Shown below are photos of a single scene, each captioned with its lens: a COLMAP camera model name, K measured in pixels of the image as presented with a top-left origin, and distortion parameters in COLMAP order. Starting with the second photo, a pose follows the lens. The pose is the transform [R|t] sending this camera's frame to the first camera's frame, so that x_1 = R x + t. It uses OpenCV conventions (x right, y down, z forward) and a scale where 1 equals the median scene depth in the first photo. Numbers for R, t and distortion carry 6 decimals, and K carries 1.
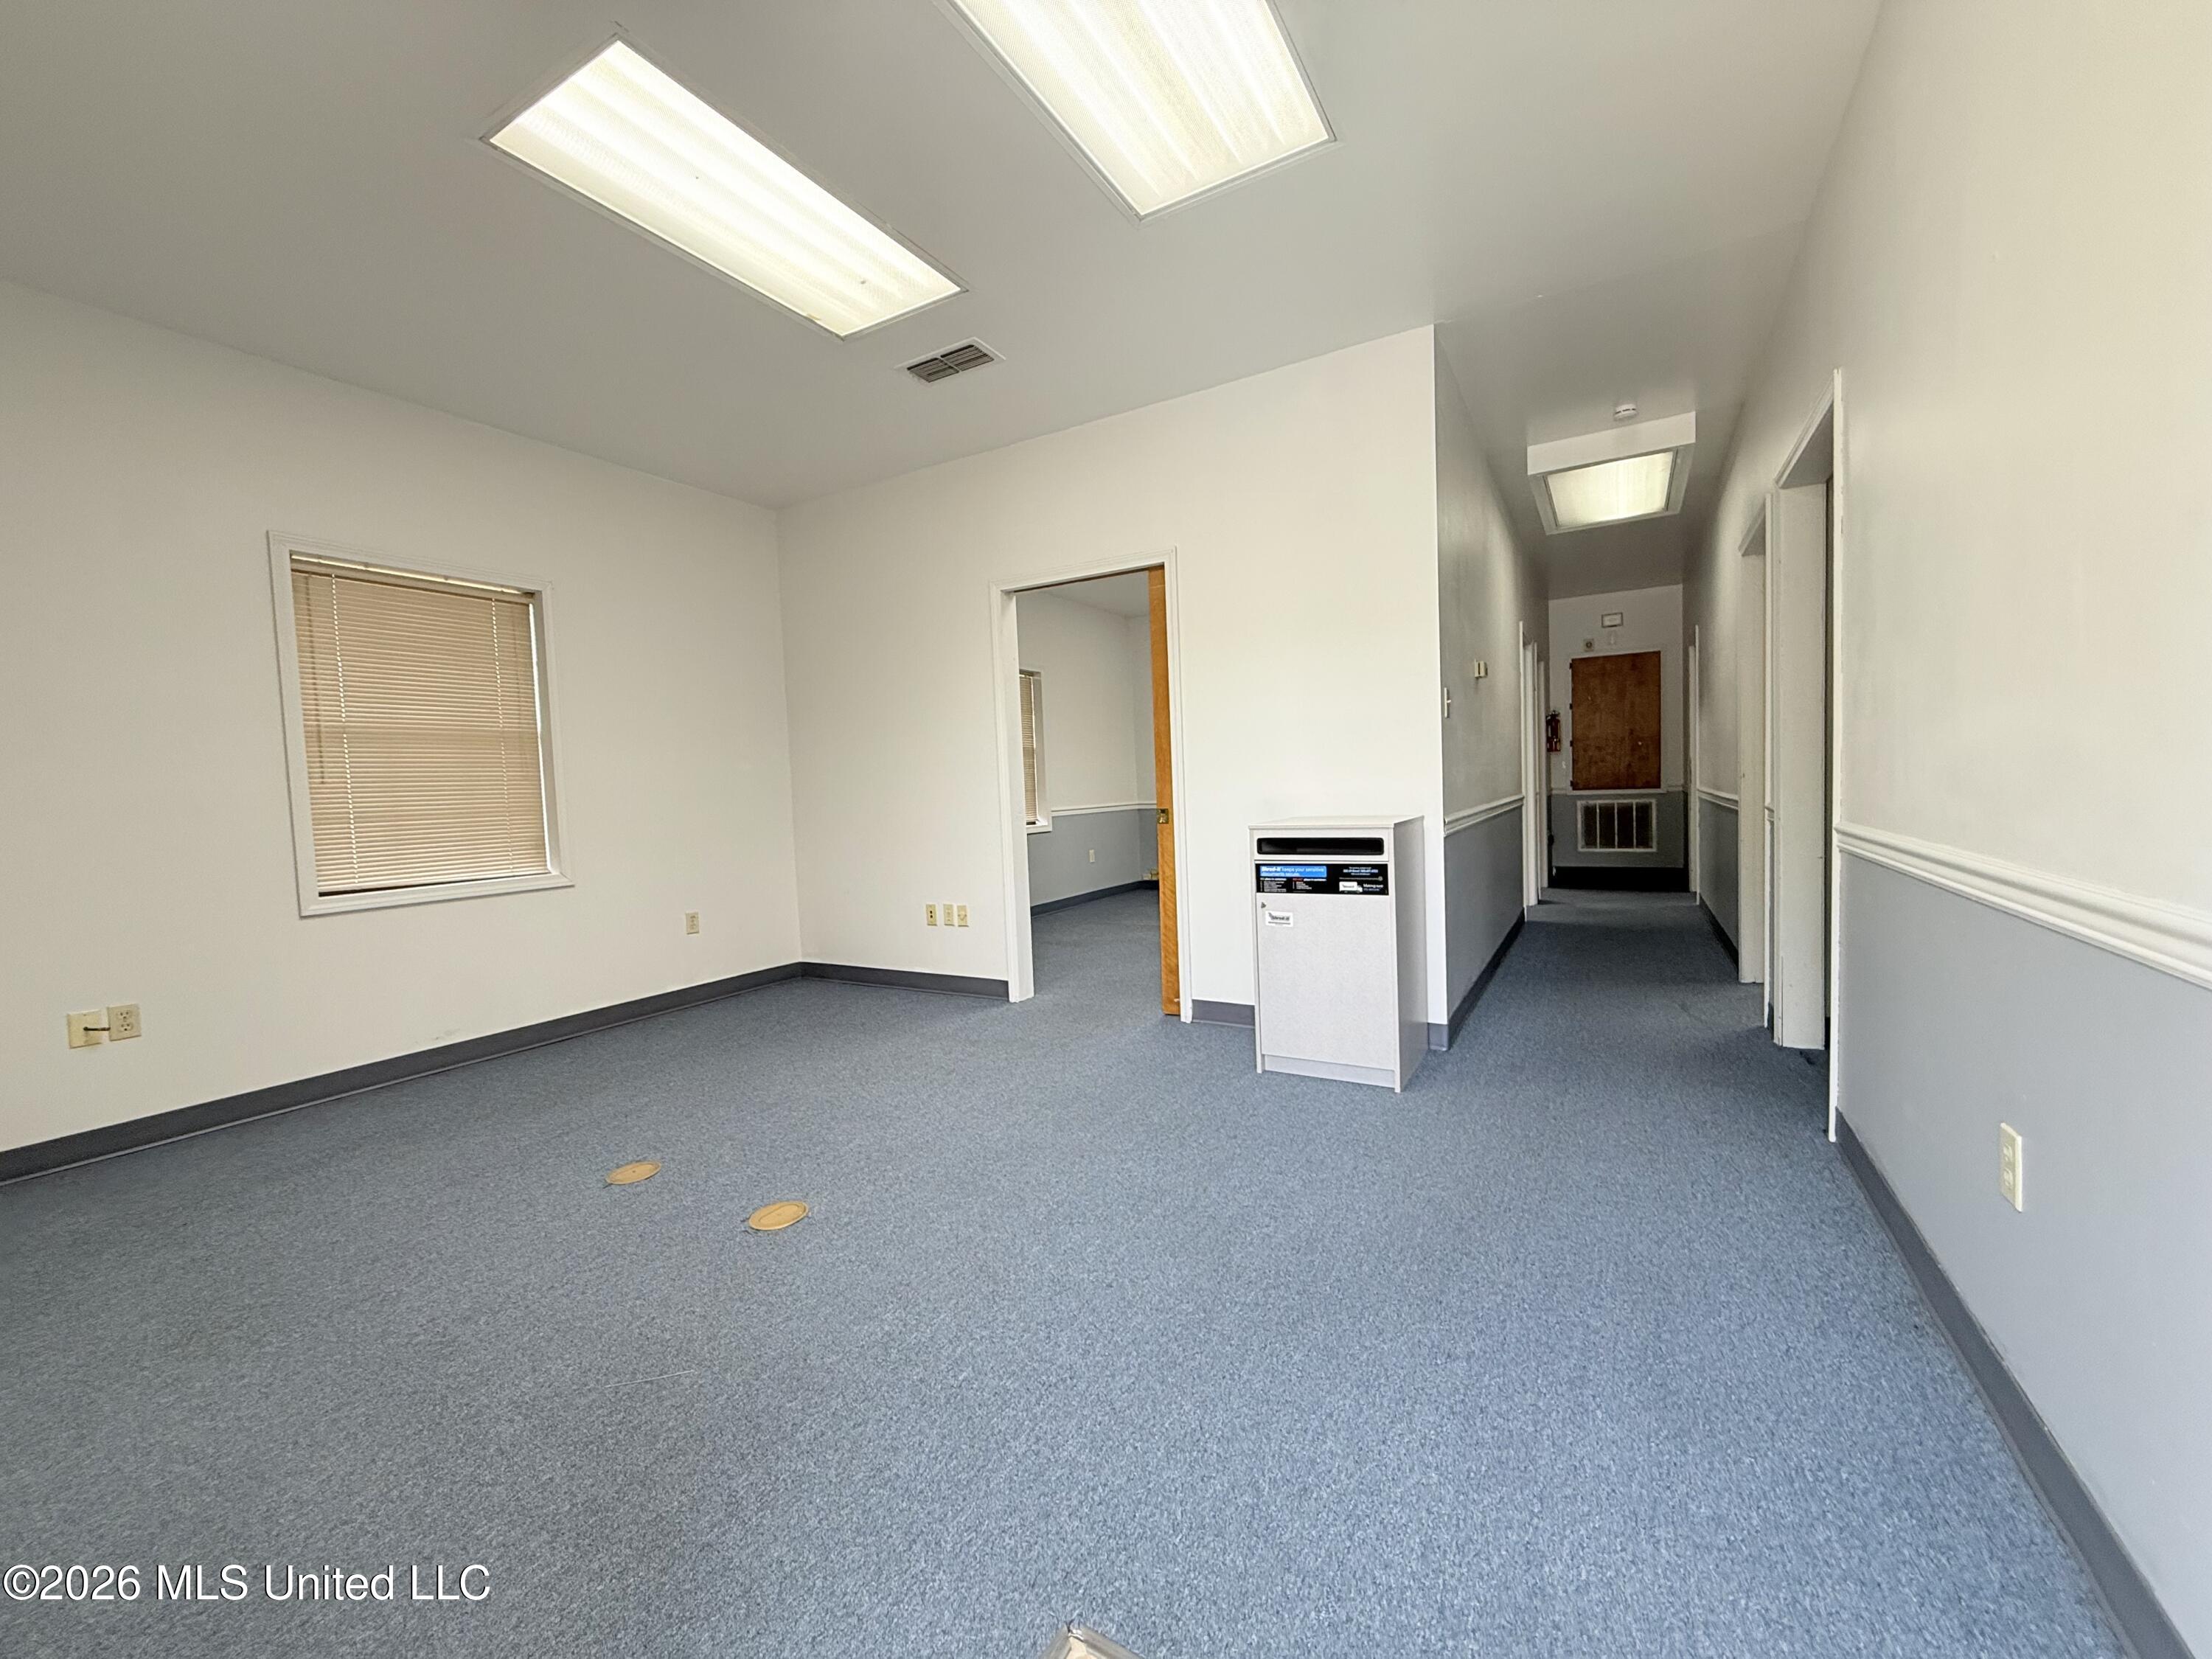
lens RADIAL K [[881.0, 0, 1107.9], [0, 881.0, 827.2], [0, 0, 1]] dist [-0.001962, 0.000634]
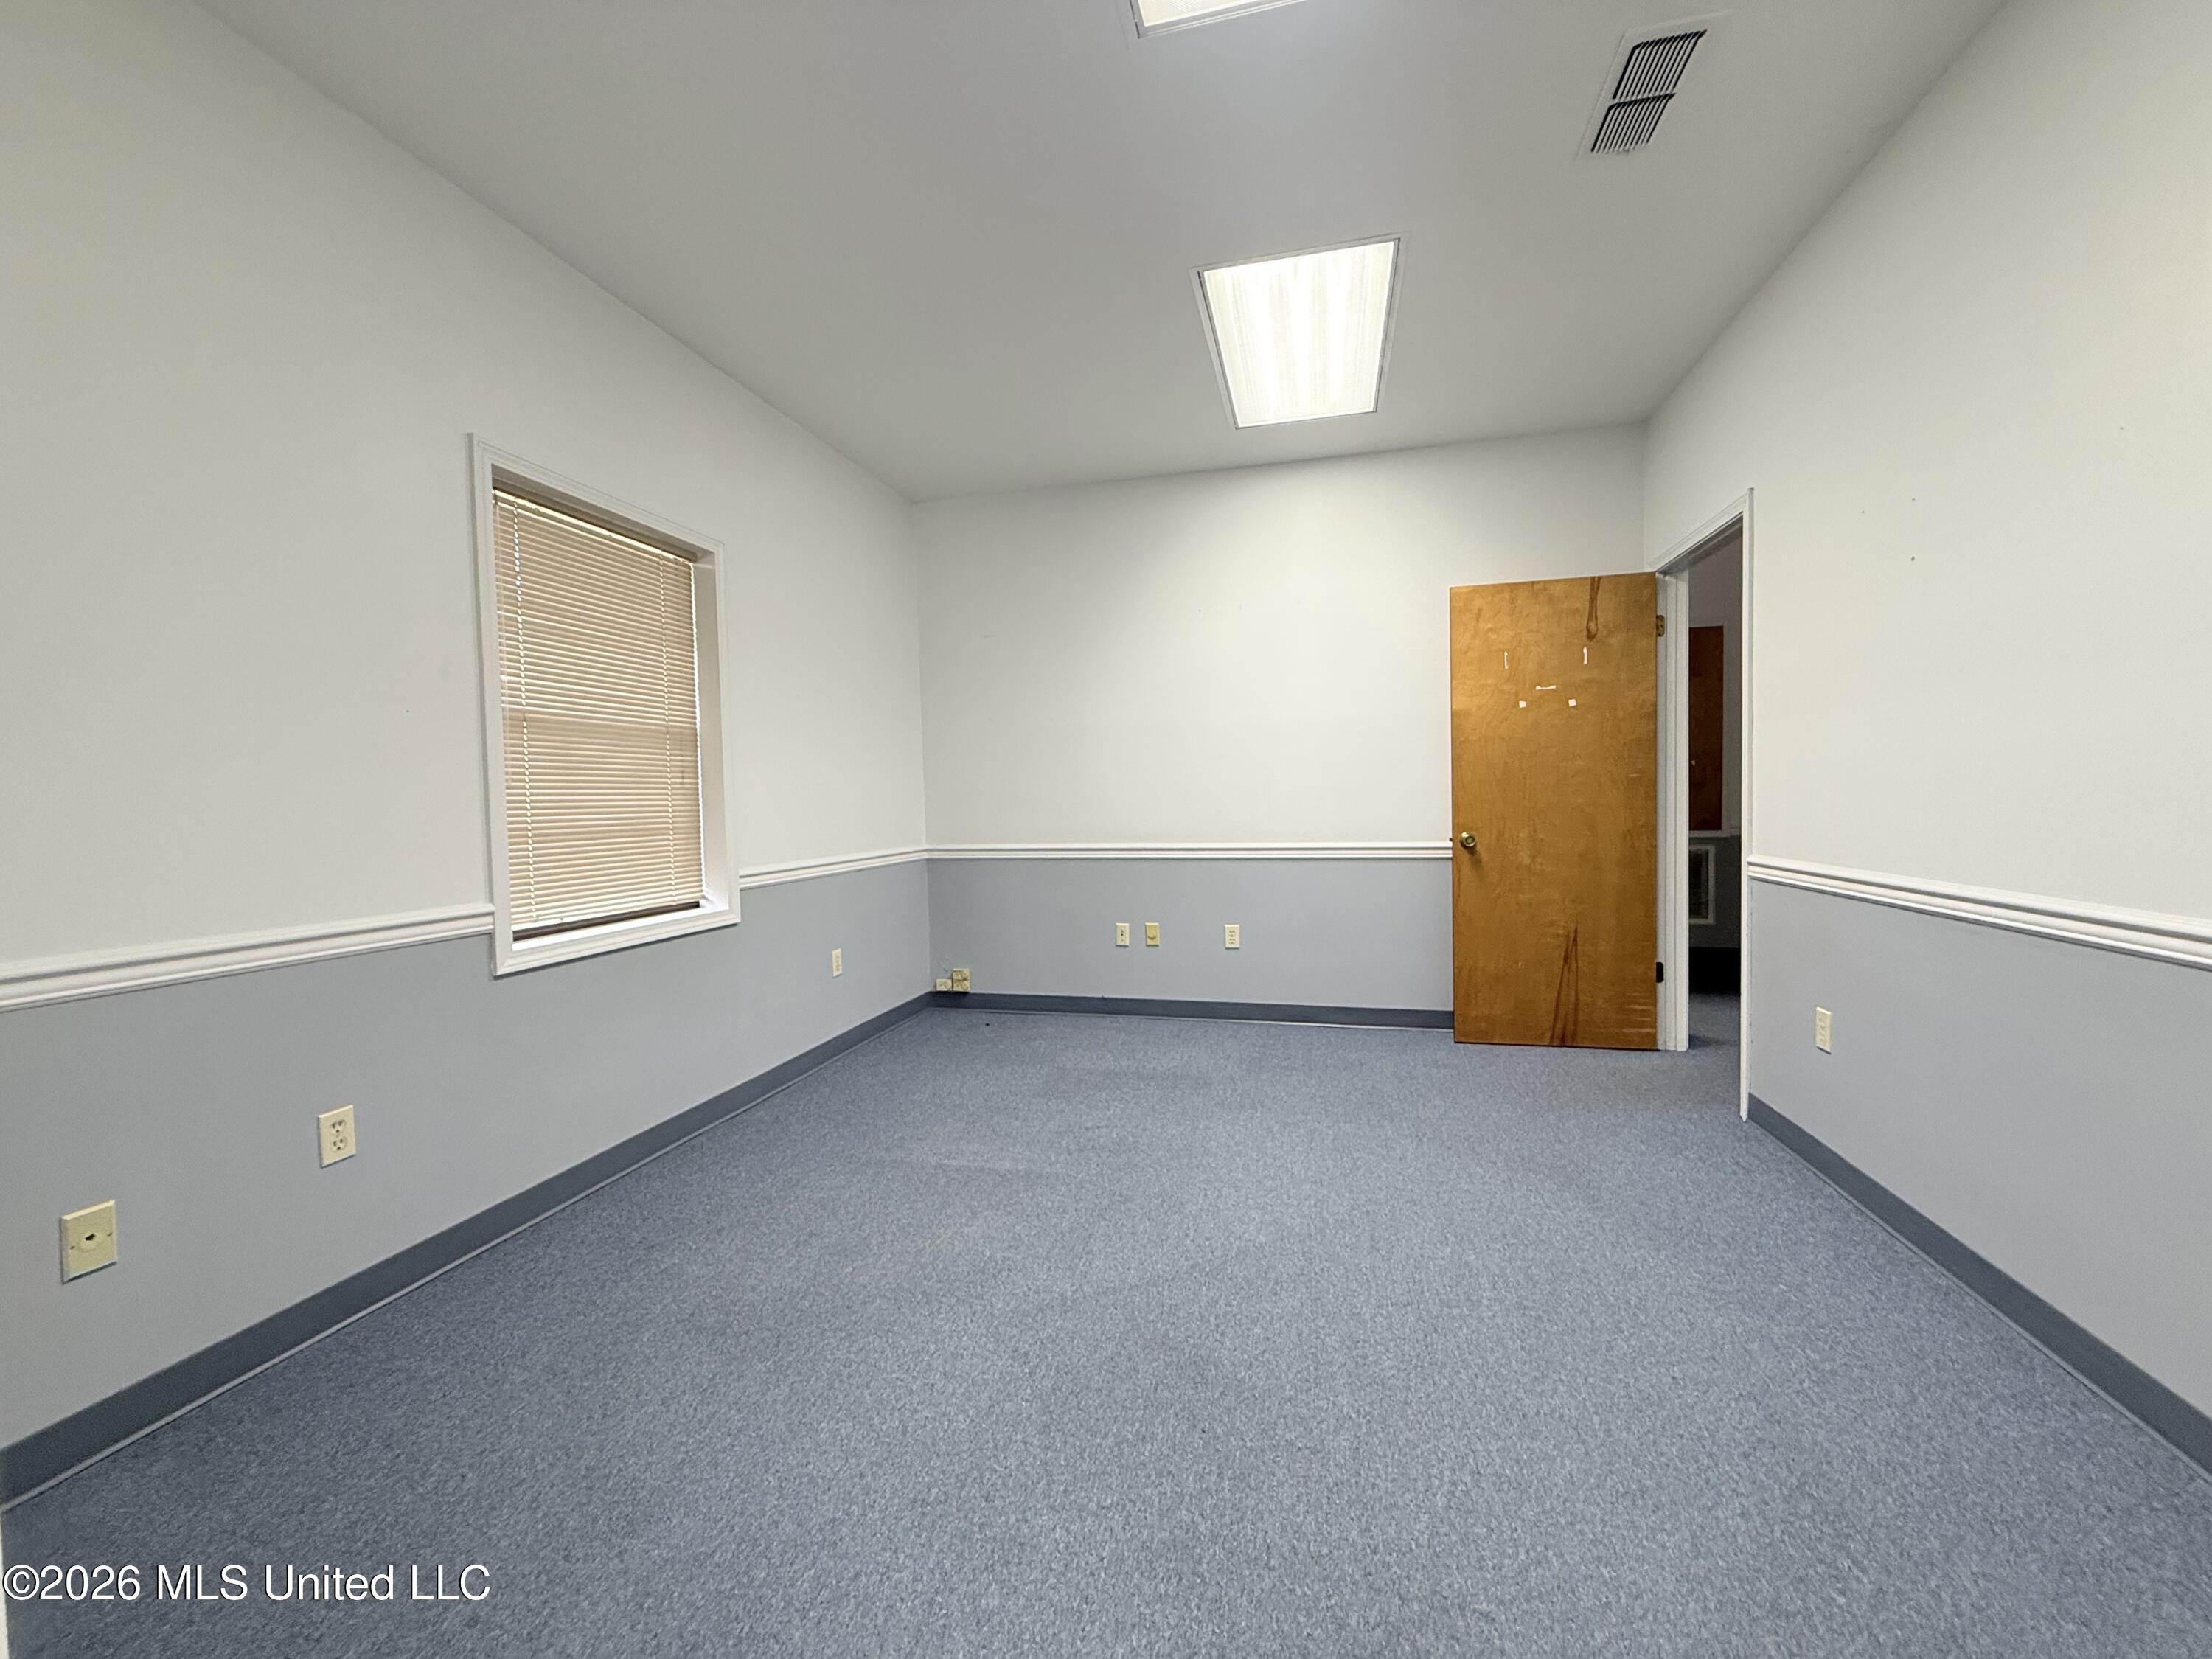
lens RADIAL K [[881.0, 0, 1101.3], [0, 881.0, 833.2], [0, 0, 1]] dist [-0.001962, 0.000634]
pose [[0.962611, 0.004690, 0.270845, -0.010216], [0.001611, 0.999733, -0.023037, -0.027672], [-0.270881, 0.022612, 0.962347, 0.497921]]
